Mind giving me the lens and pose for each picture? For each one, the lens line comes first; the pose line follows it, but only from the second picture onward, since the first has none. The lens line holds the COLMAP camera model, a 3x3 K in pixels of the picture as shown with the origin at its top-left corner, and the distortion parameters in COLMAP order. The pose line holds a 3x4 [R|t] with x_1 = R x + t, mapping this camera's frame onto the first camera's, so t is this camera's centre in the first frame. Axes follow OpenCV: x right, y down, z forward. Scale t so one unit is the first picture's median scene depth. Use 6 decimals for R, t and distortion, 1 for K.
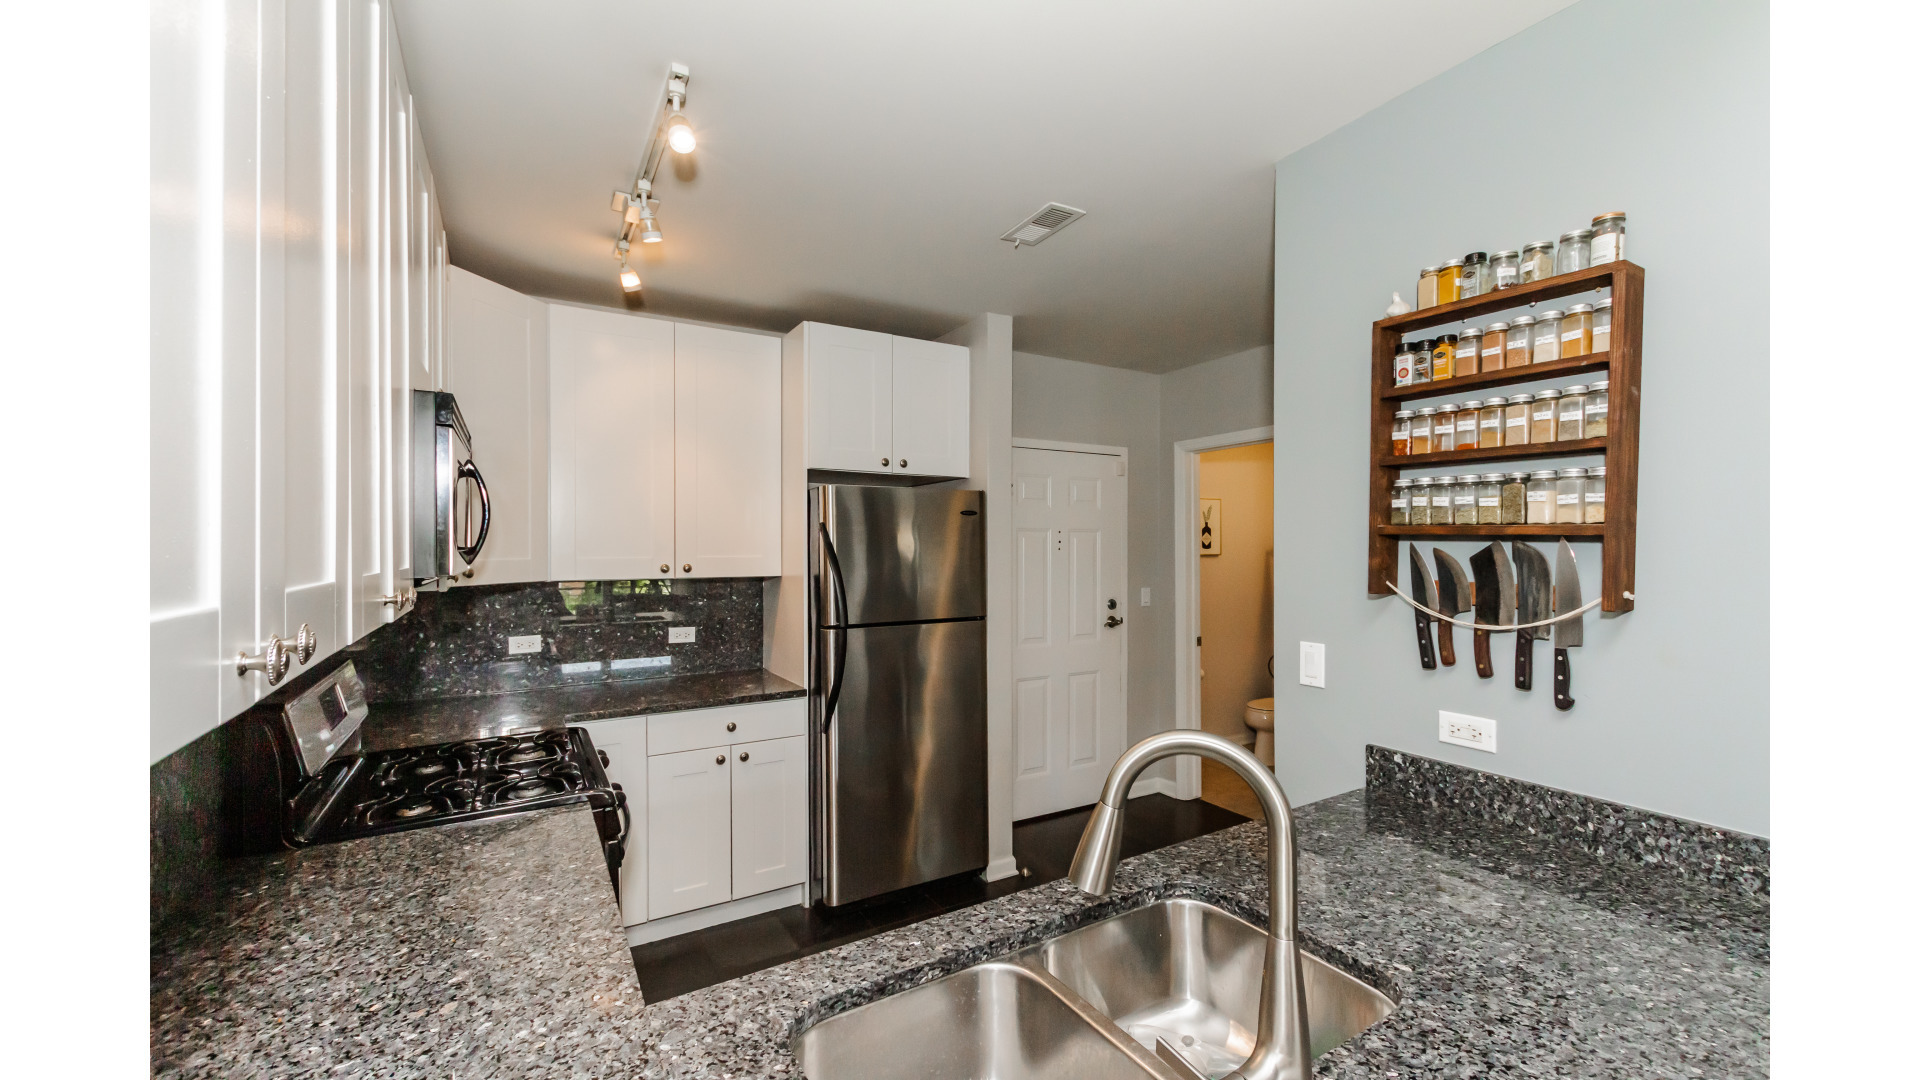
lens RADIAL K [[752.1, 0, 962.8], [0, 752.1, 548.1], [0, 0, 1]] dist [0.007802, 0.000424]
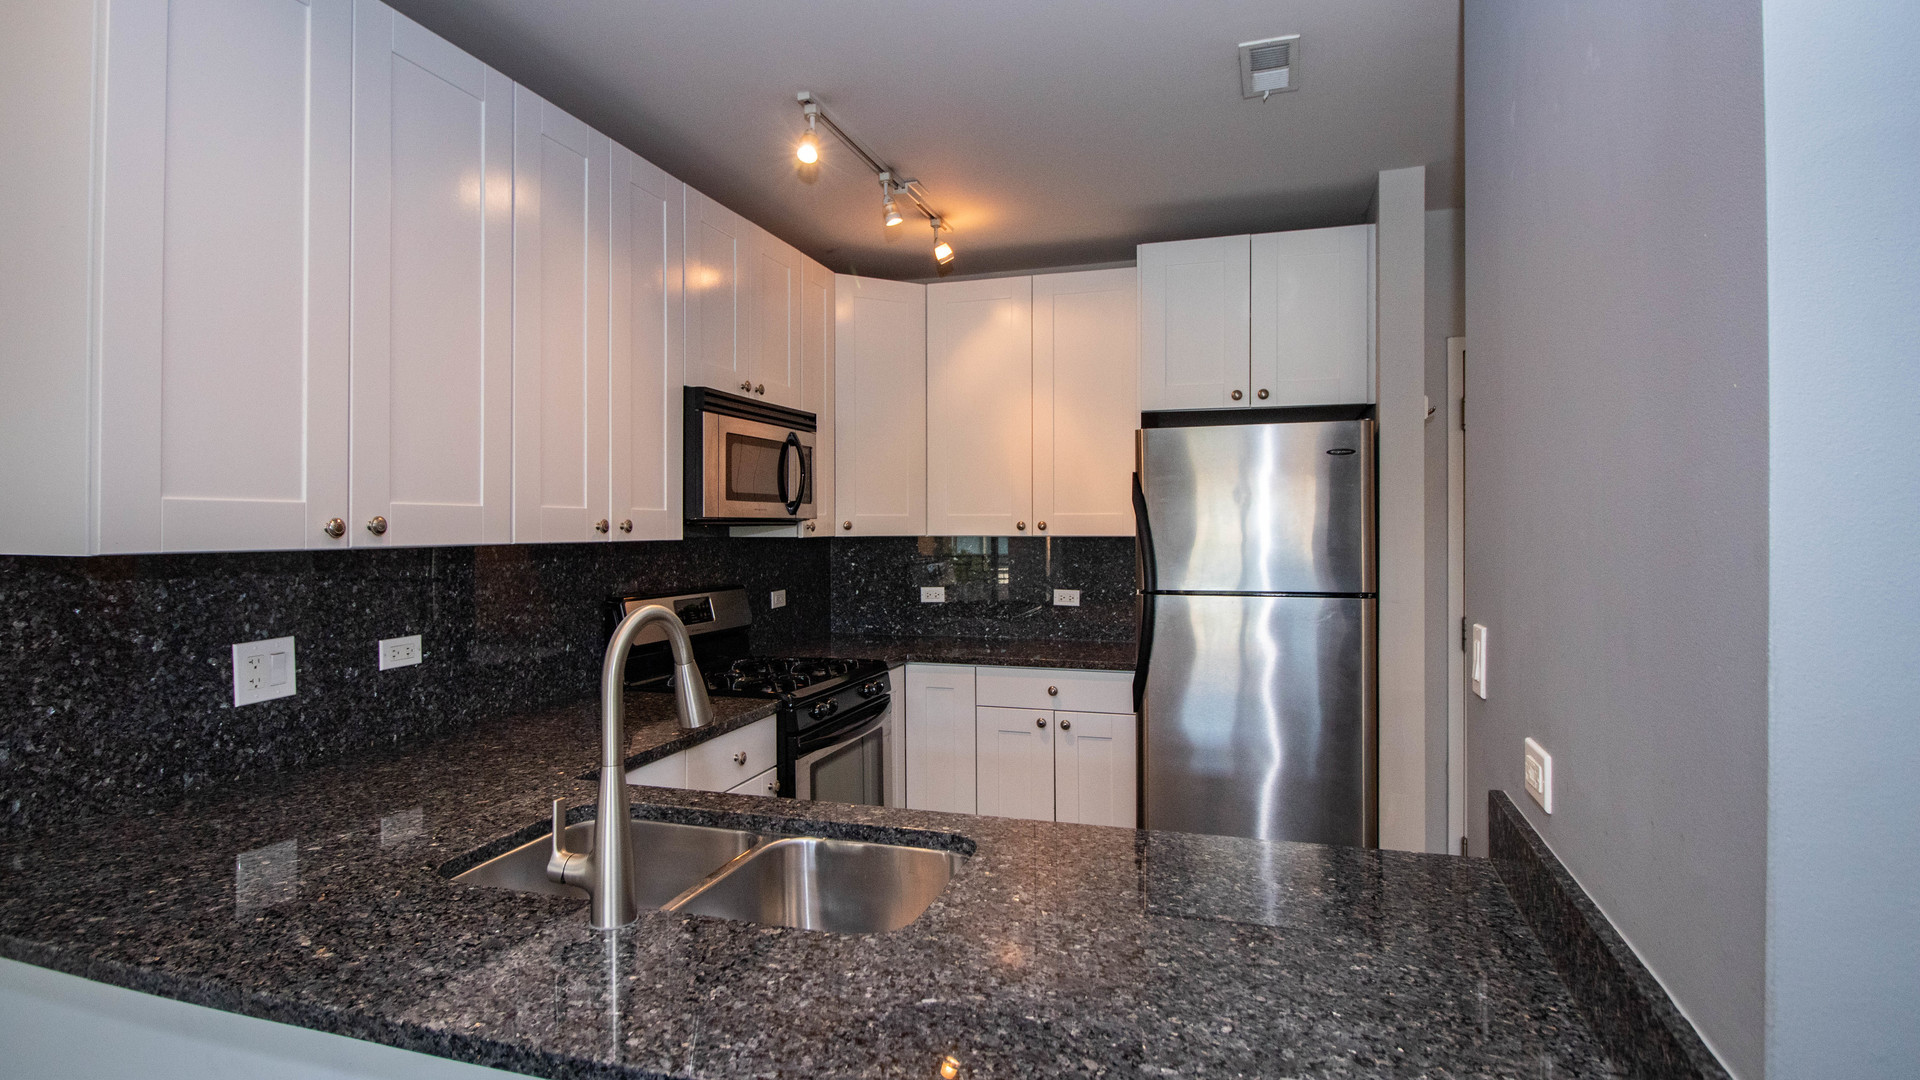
lens RADIAL K [[962.4, 0, 930.1], [0, 962.4, 522.4], [0, 0, 1]] dist [-0.017232, -0.000523]
pose [[0.646784, -0.003649, -0.762665, 0.514674], [0.001860, 0.999993, -0.003208, 0.027664], [0.762671, 0.000656, 0.646786, 0.093287]]
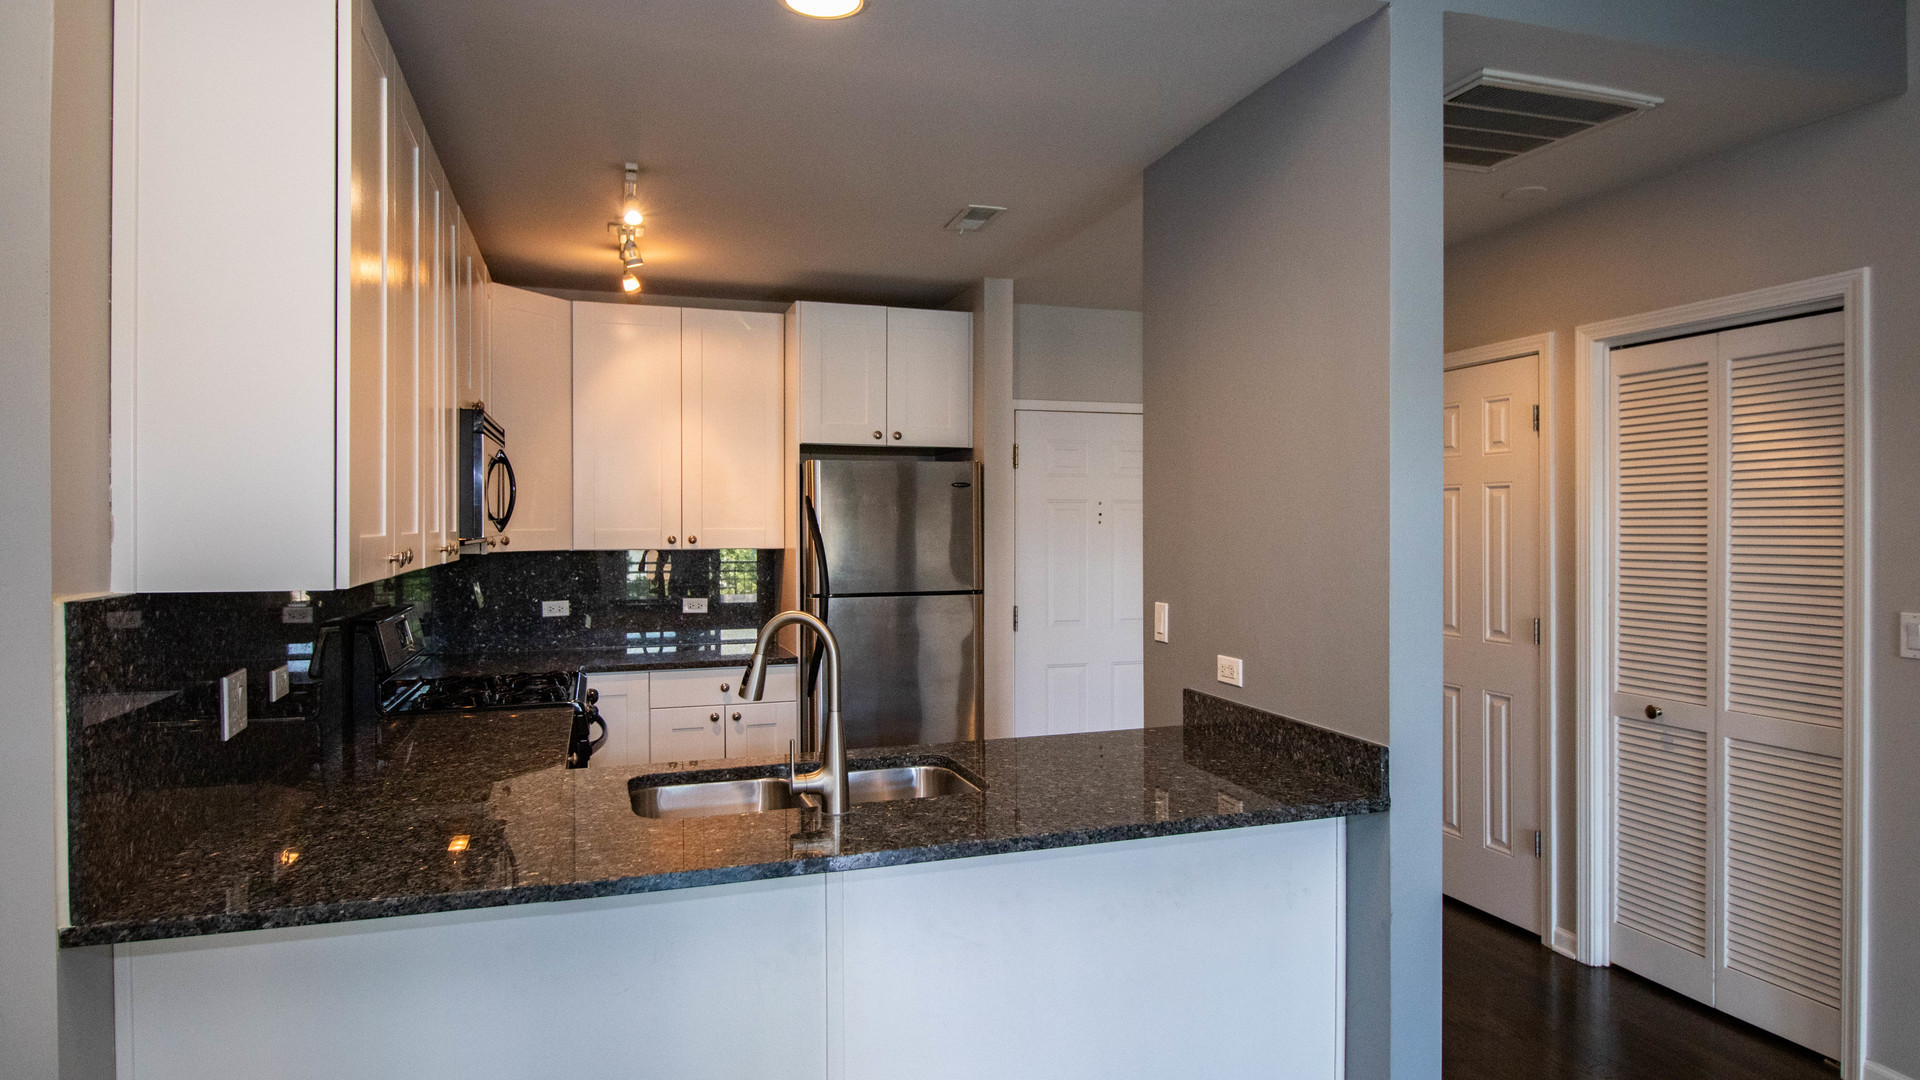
lens RADIAL K [[1097.5, 0, 944.5], [0, 1097.5, 521.9], [0, 0, 1]] dist [-0.001838, -0.000333]
pose [[0.973665, -0.000729, -0.227984, 0.347344], [-0.000065, 0.999994, -0.003473, 0.007590], [0.227985, 0.003397, 0.973659, -0.441618]]
